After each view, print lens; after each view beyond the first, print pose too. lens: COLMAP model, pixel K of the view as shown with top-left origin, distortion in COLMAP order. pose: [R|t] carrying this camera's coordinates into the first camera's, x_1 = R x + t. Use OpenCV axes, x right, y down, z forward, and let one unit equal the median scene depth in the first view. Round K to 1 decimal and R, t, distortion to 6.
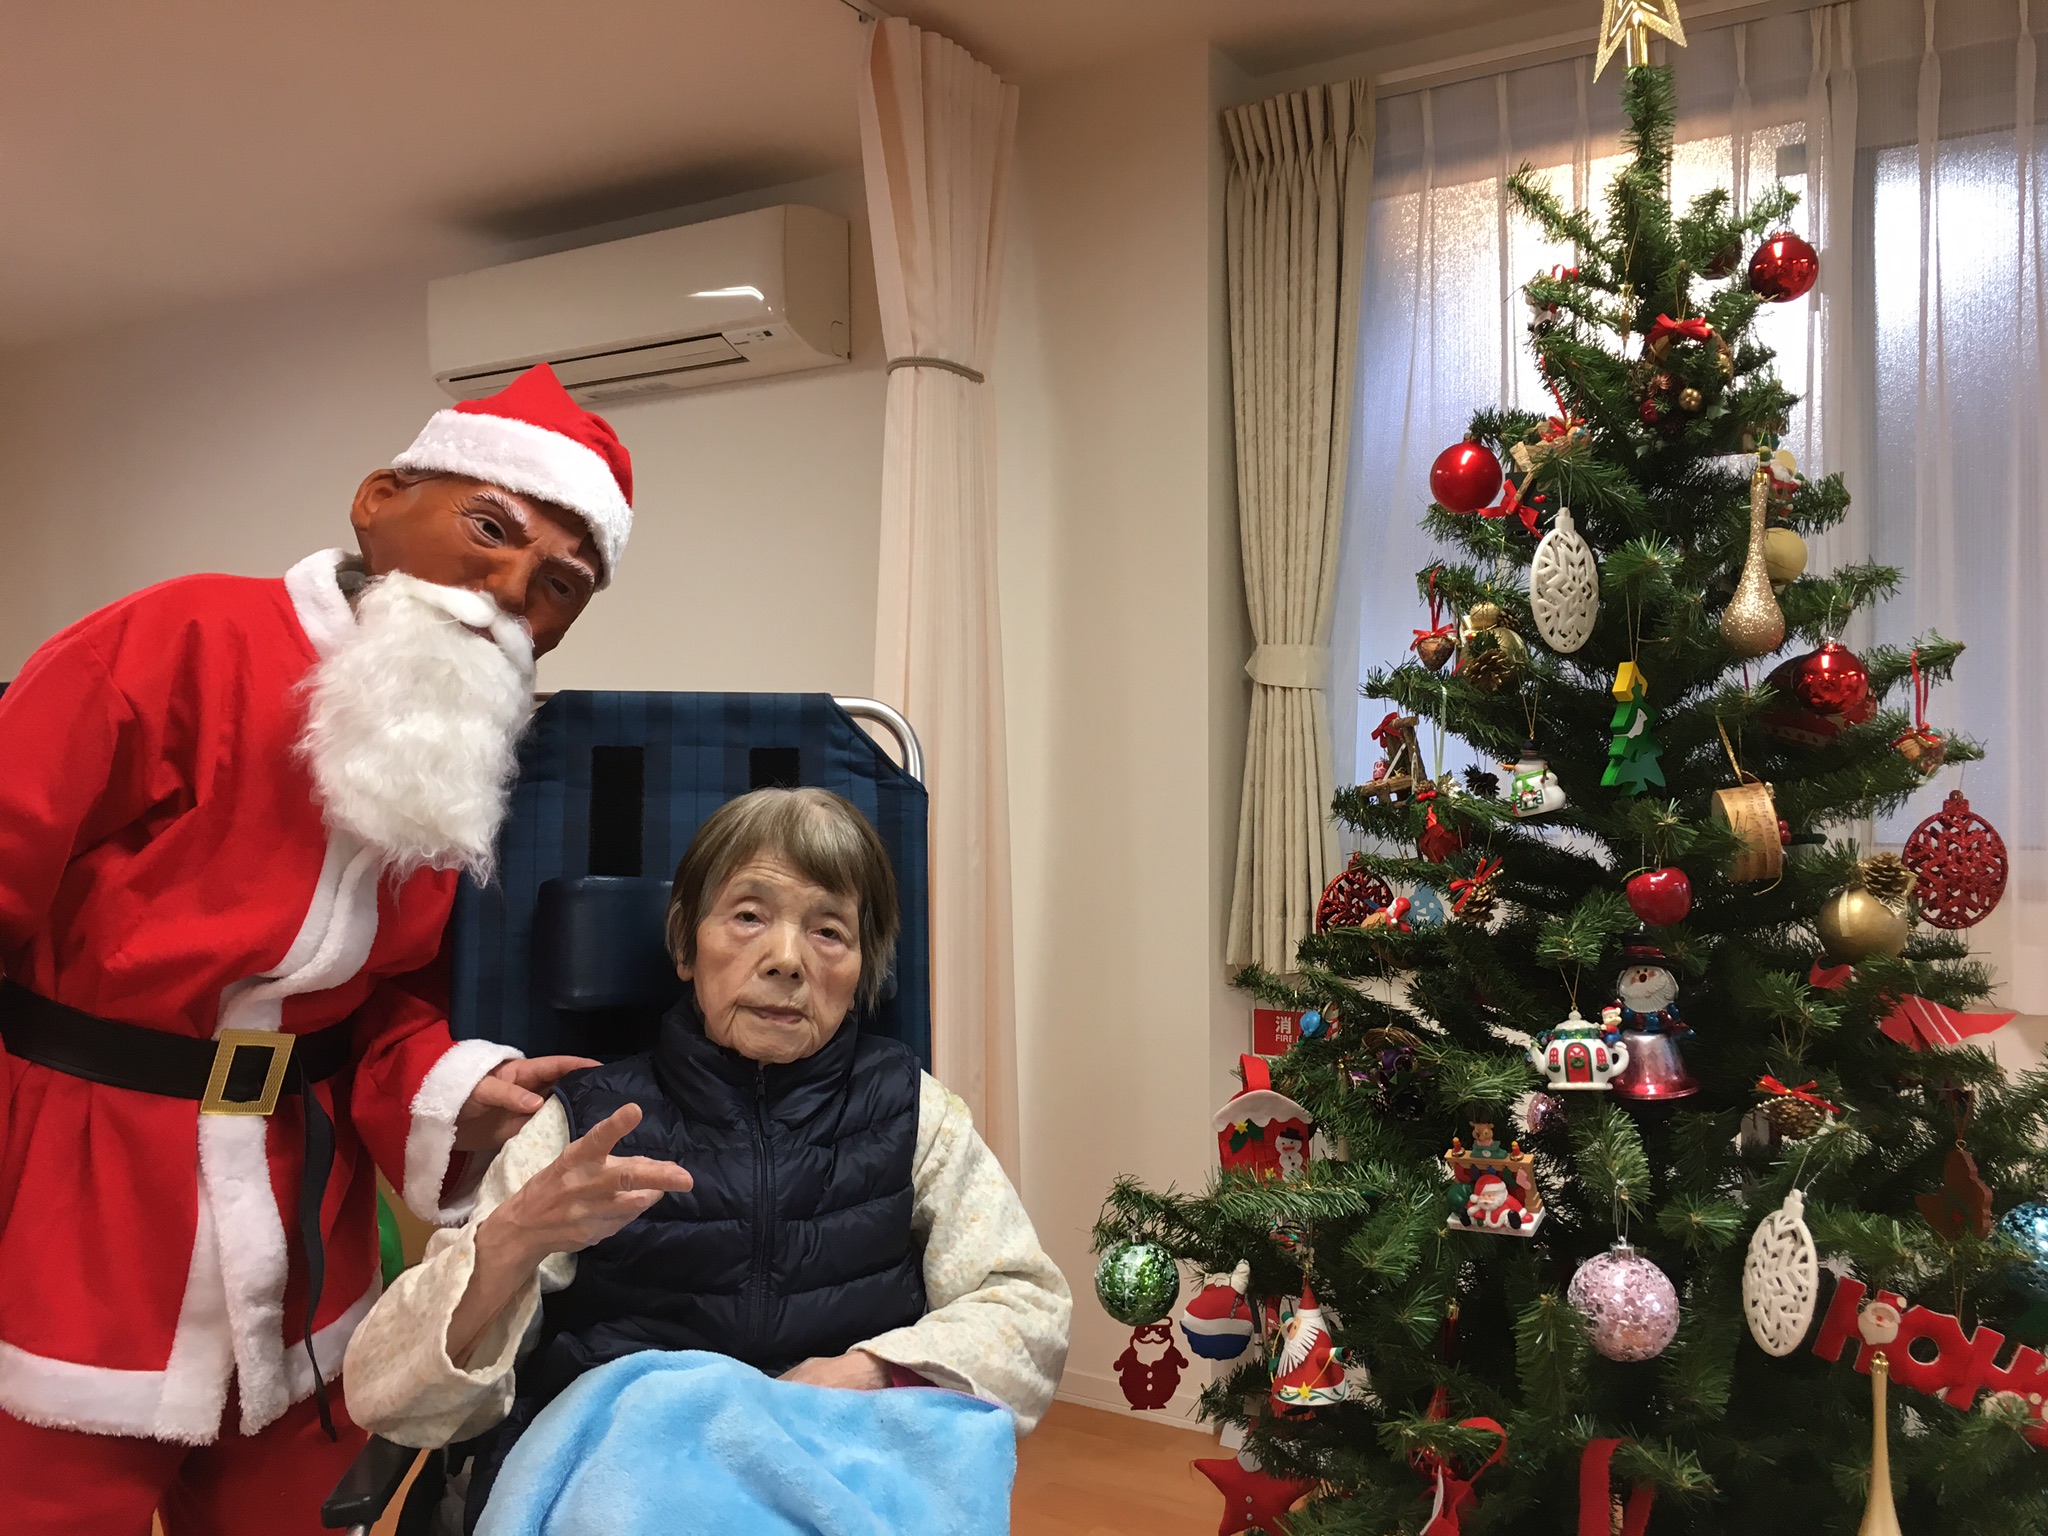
lens RADIAL K [[1752.2, 0, 1022.0], [0, 1752.2, 764.6], [0, 0, 1]] dist [0.090326, -0.119967]
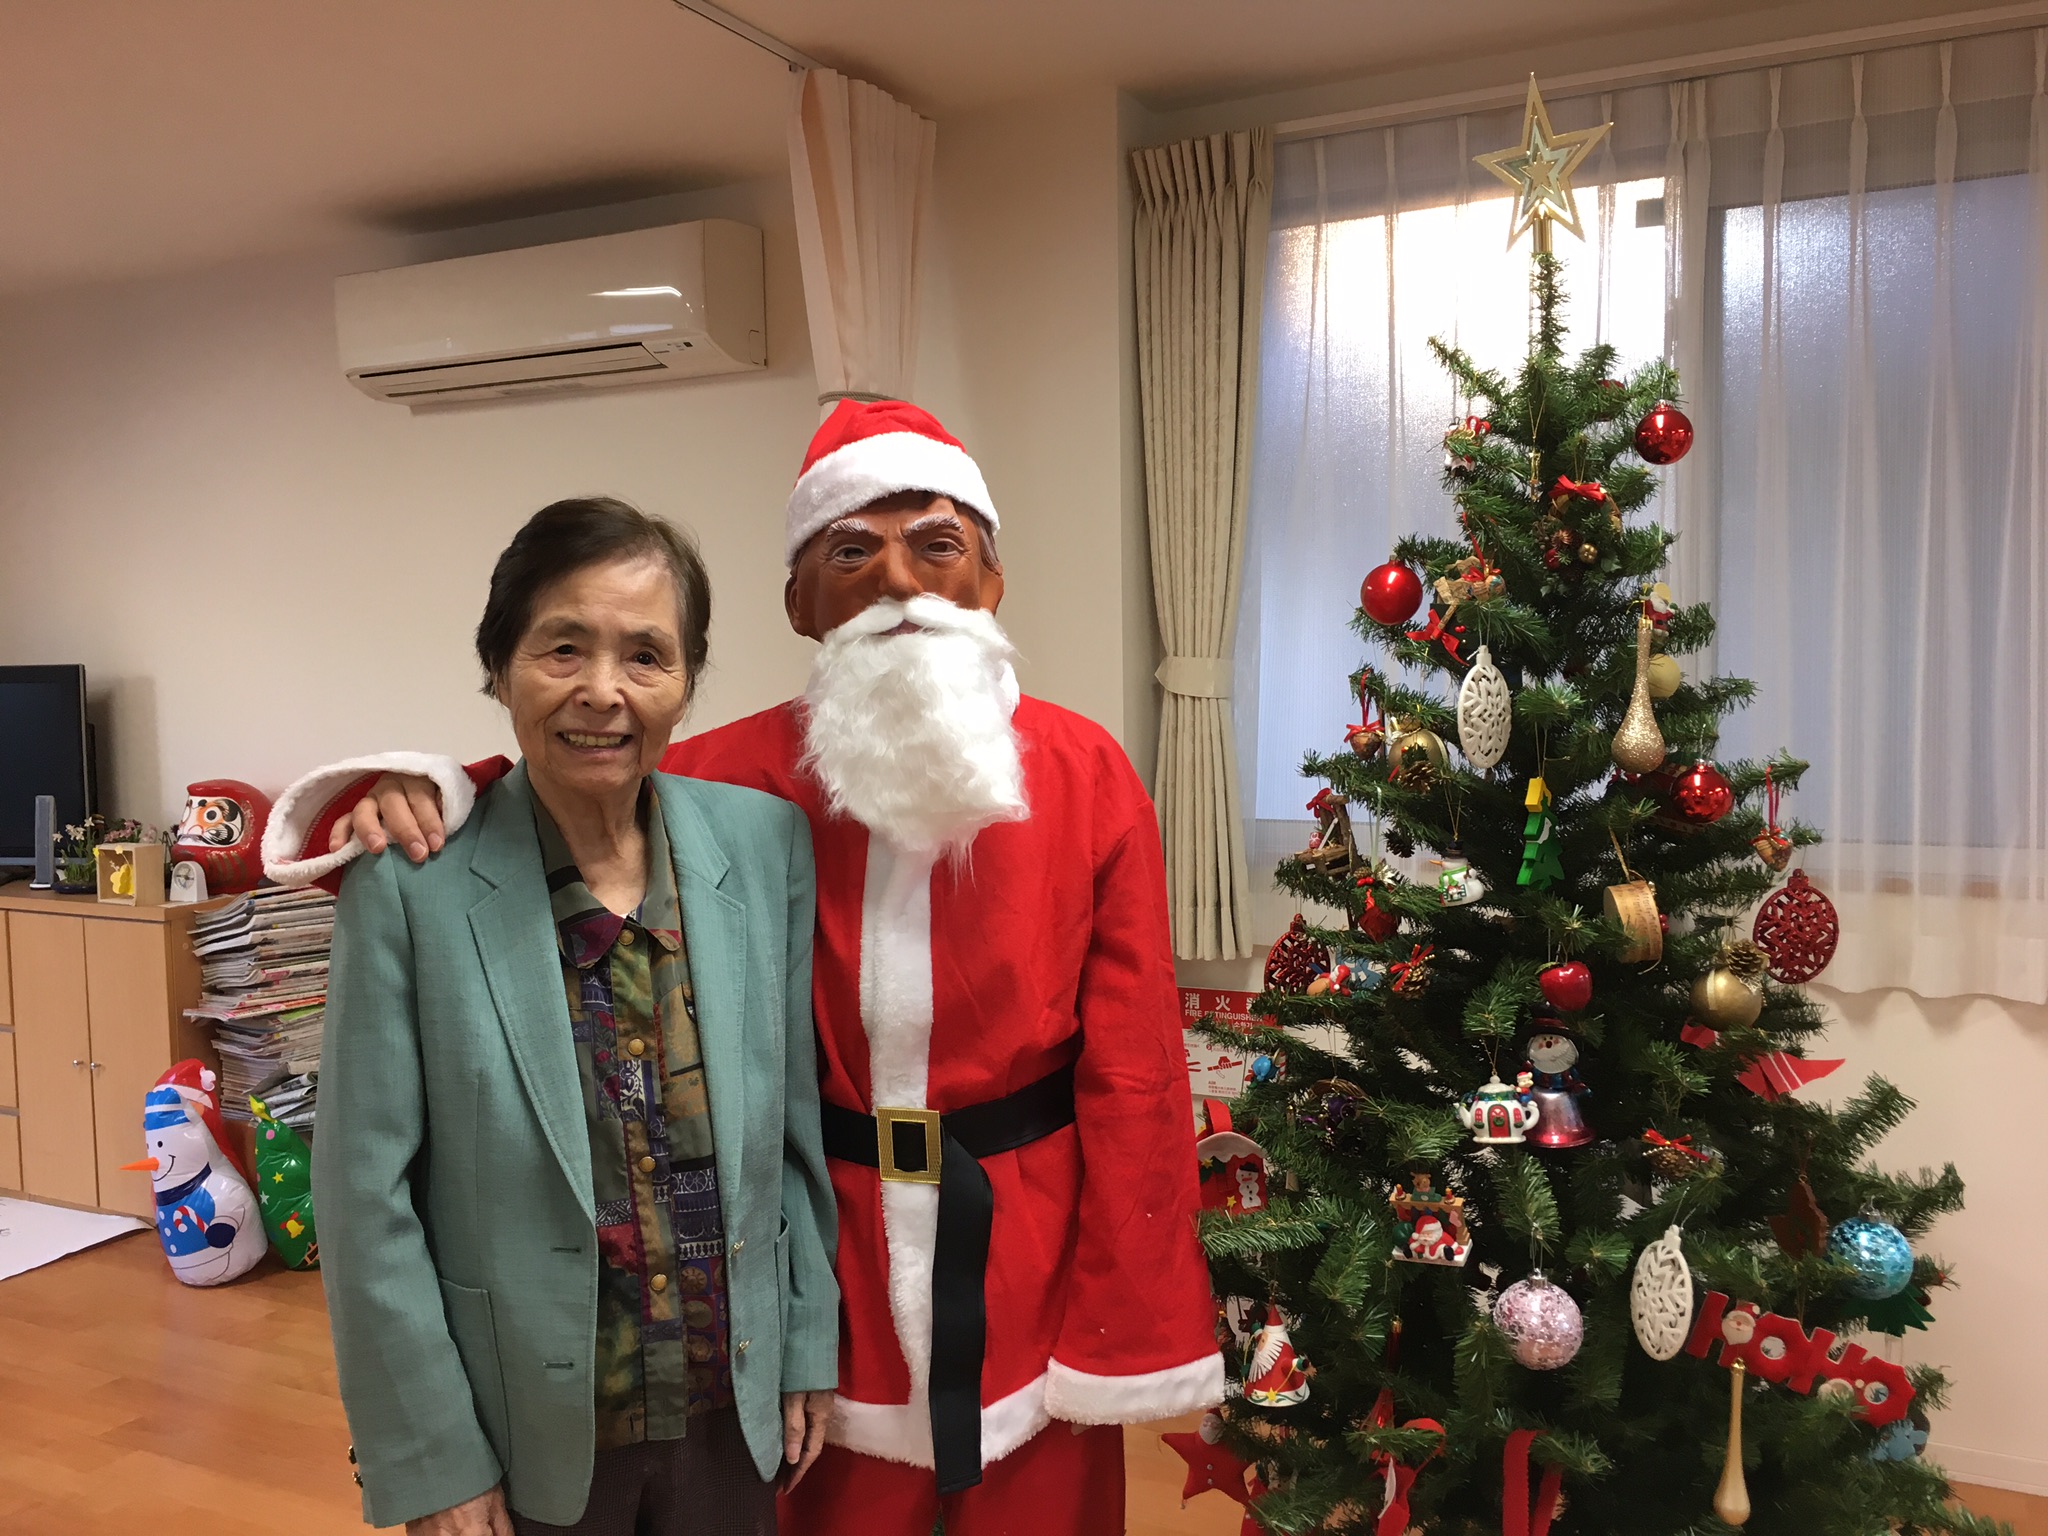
lens RADIAL K [[1748.0, 0, 1026.8], [0, 1748.0, 769.0], [0, 0, 1]] dist [0.086294, -0.110738]
pose [[0.996148, -0.018495, 0.085721, -0.093092], [0.013344, 0.998093, 0.060274, -0.131544], [-0.086672, -0.058898, 0.994494, -0.135247]]
